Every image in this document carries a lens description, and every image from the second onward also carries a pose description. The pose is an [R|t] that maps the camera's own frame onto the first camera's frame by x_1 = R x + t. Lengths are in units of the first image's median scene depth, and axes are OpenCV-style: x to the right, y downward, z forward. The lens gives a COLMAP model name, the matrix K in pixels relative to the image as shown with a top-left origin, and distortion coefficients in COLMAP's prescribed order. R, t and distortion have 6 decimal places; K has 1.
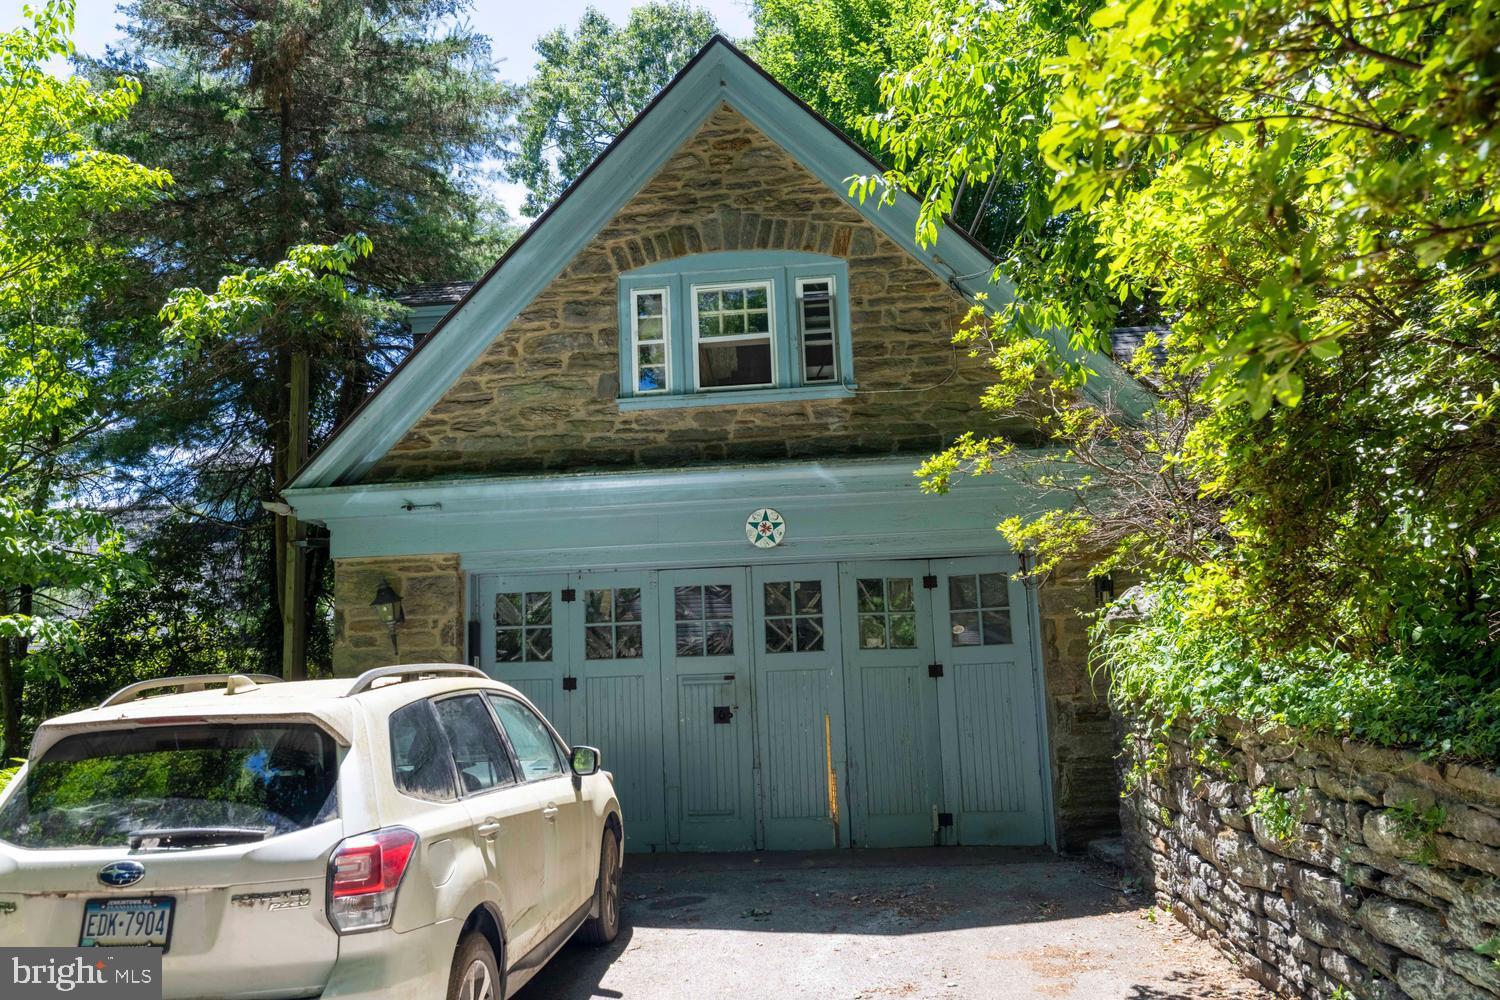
lens RADIAL K [[1163.6, 0, 750.1], [0, 1163.6, 499.4], [0, 0, 1]] dist [0.006149, 0.001416]
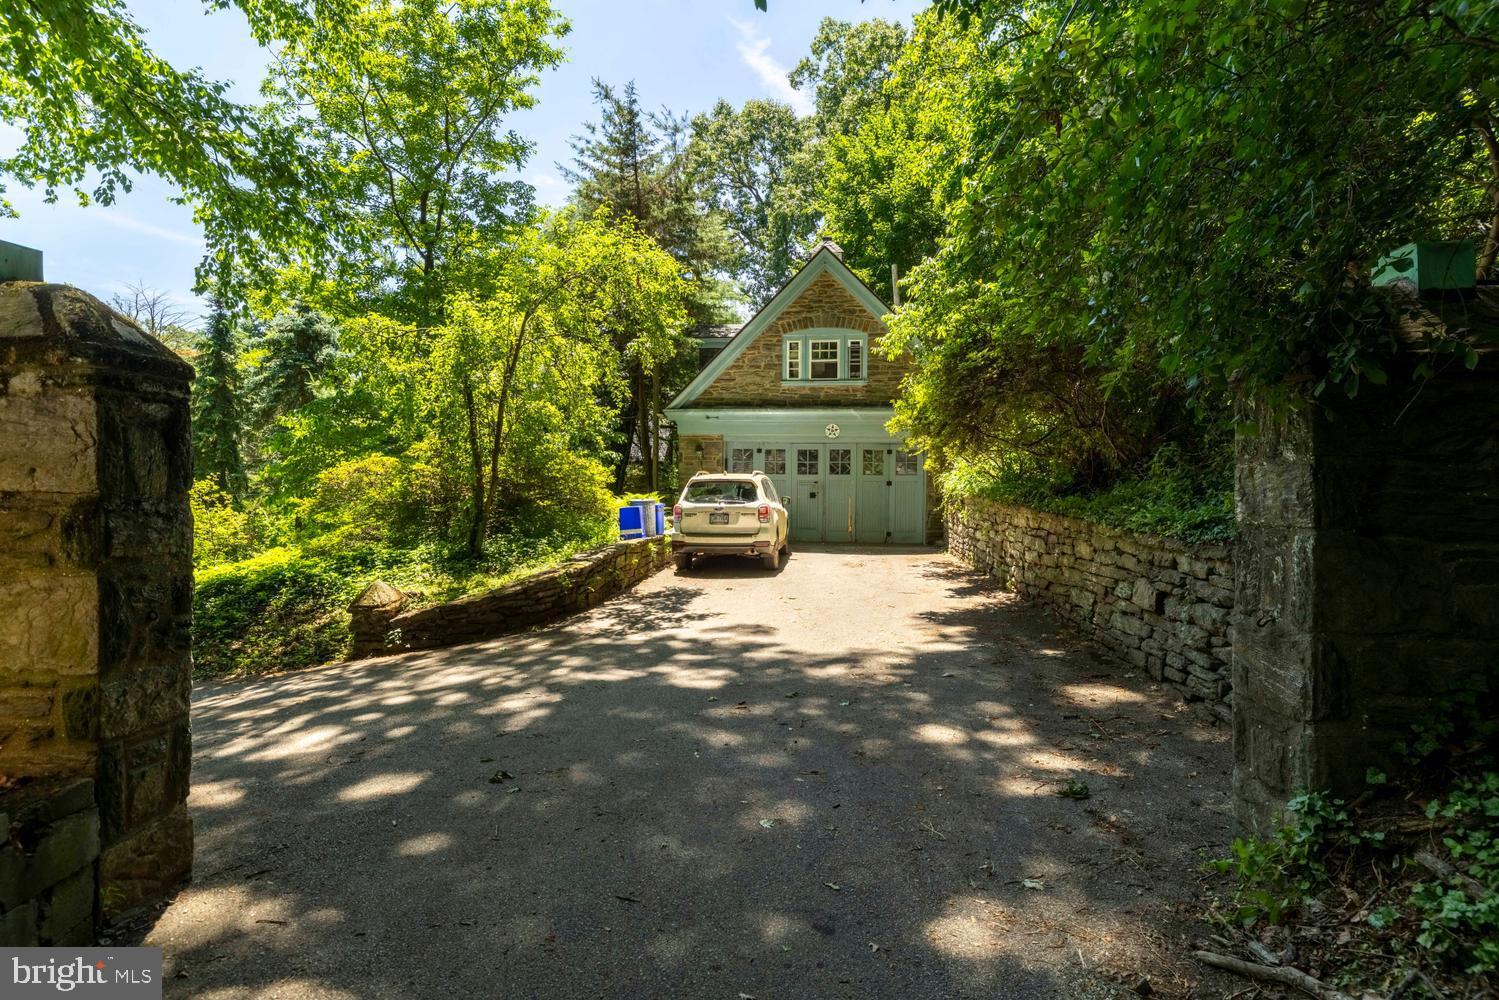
lens RADIAL K [[710.0, 0, 748.9], [0, 710.0, 499.5], [0, 0, 1]] dist [0.001265, -0.000466]
pose [[0.997505, 0.049938, -0.049896, -0.091672], [-0.041297, 0.986046, 0.161269, -0.077830], [0.057253, -0.158806, 0.985648, -0.720077]]
